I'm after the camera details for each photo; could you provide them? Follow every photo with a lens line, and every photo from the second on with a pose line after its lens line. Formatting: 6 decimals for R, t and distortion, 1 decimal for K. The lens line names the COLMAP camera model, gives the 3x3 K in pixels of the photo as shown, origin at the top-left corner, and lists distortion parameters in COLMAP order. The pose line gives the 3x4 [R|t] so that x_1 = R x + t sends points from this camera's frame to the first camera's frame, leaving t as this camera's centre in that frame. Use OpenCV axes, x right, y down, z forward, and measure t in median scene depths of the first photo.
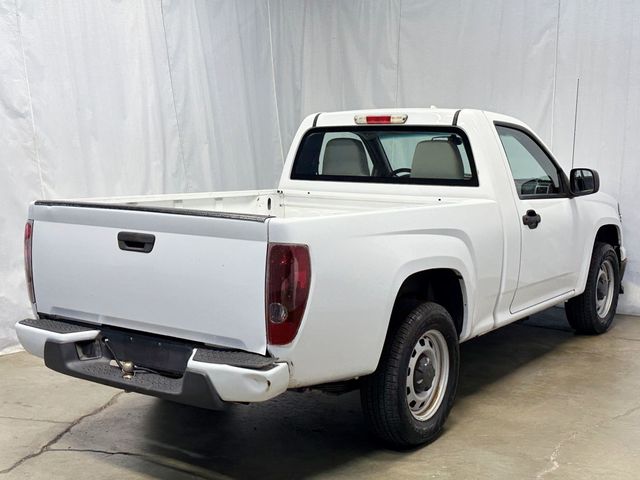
lens RADIAL K [[822.6, 0, 320.0], [0, 822.6, 240.0], [0, 0, 1]] dist [0.226779, -0.632665]
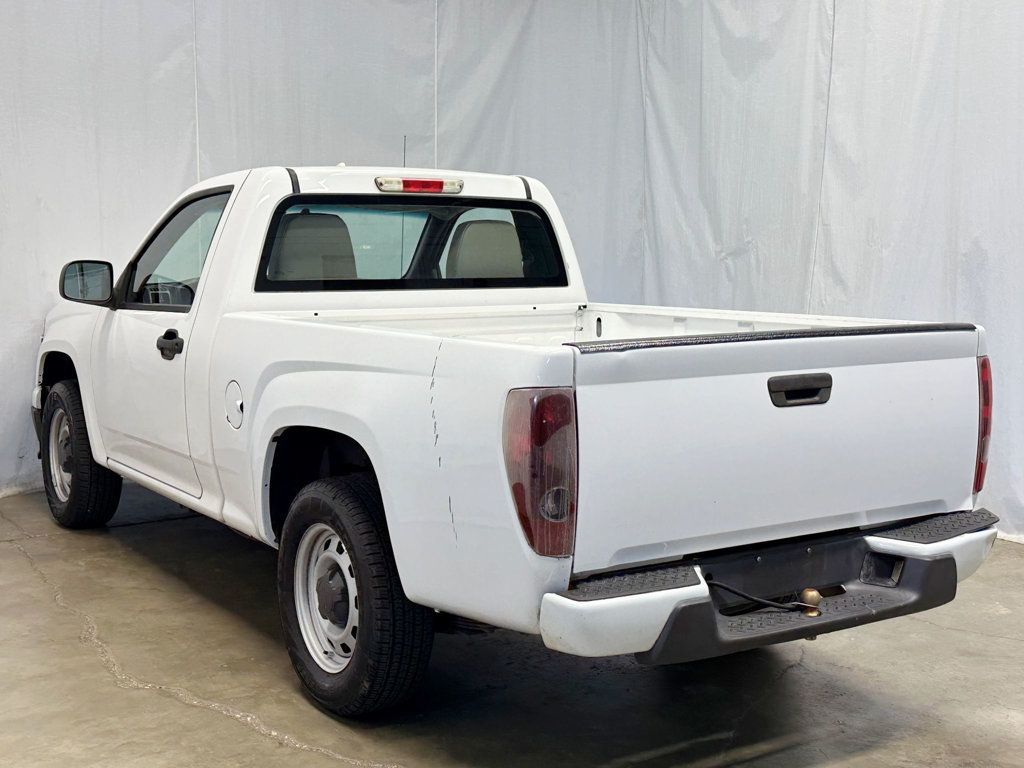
lens RADIAL K [[1316.2, 0, 512.0], [0, 1316.2, 384.0], [0, 0, 1]] dist [0.226779, -0.632665]
pose [[0.363707, -0.110775, 0.924903, -0.863675], [0.105328, 0.991427, 0.077323, -0.071543], [-0.925540, 0.069295, 0.372256, 0.607285]]
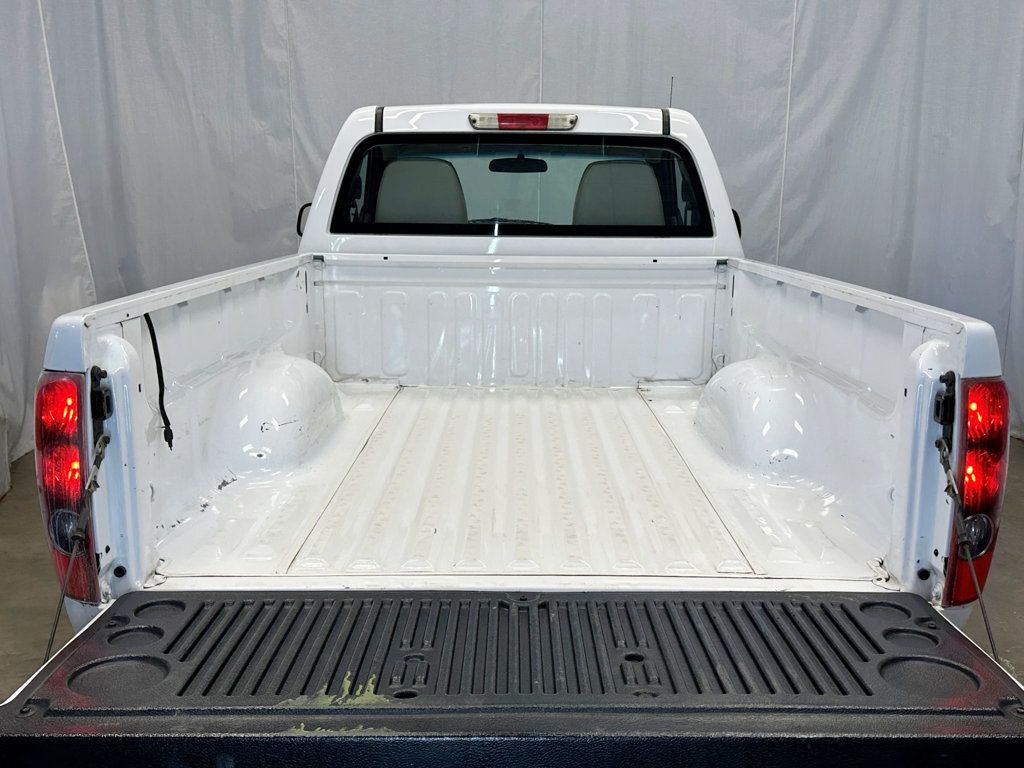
lens RADIAL K [[983.2, 0, 523.0], [0, 983.2, 382.3], [0, 0, 1]] dist [0.188327, -0.394236]
pose [[0.813834, -0.112806, 0.570043, -0.349232], [0.065237, 0.992512, 0.103272, -0.040904], [-0.577424, -0.046858, 0.815099, 0.457652]]
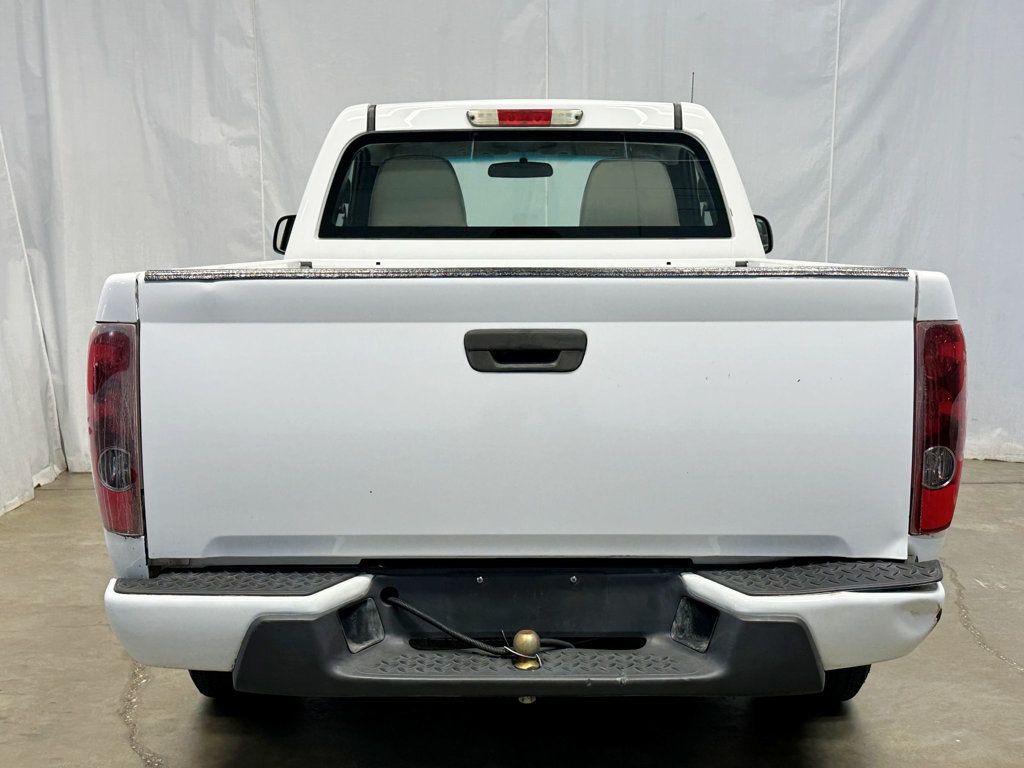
lens RADIAL K [[1316.2, 0, 512.0], [0, 1316.2, 384.0], [0, 0, 1]] dist [0.226779, -0.632665]
pose [[0.821340, -0.076714, 0.565257, -0.445847], [0.074704, 0.996847, 0.026739, 0.000746], [-0.565526, 0.020265, 0.824481, 0.321765]]
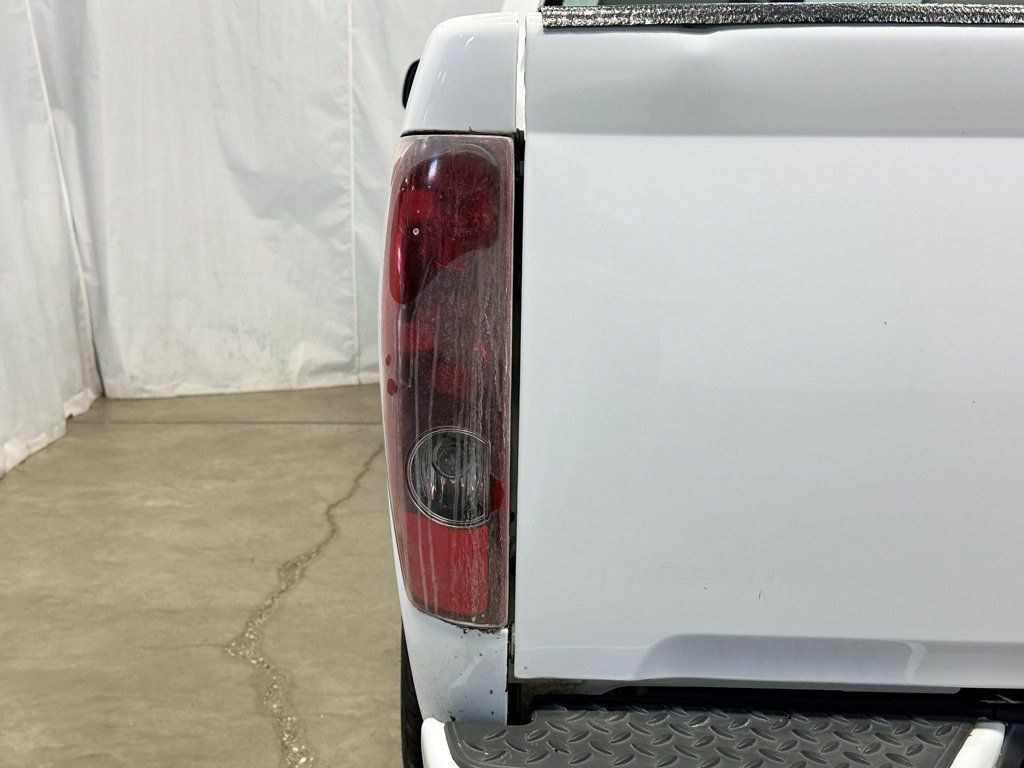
lens RADIAL K [[1316.2, 0, 512.0], [0, 1316.2, 384.0], [0, 0, 1]] dist [0.226779, -0.632665]
pose [[0.813723, -0.096785, 0.573138, -0.400100], [0.053403, 0.994318, 0.092091, 0.000659], [-0.578794, -0.044329, 0.814268, 0.642739]]
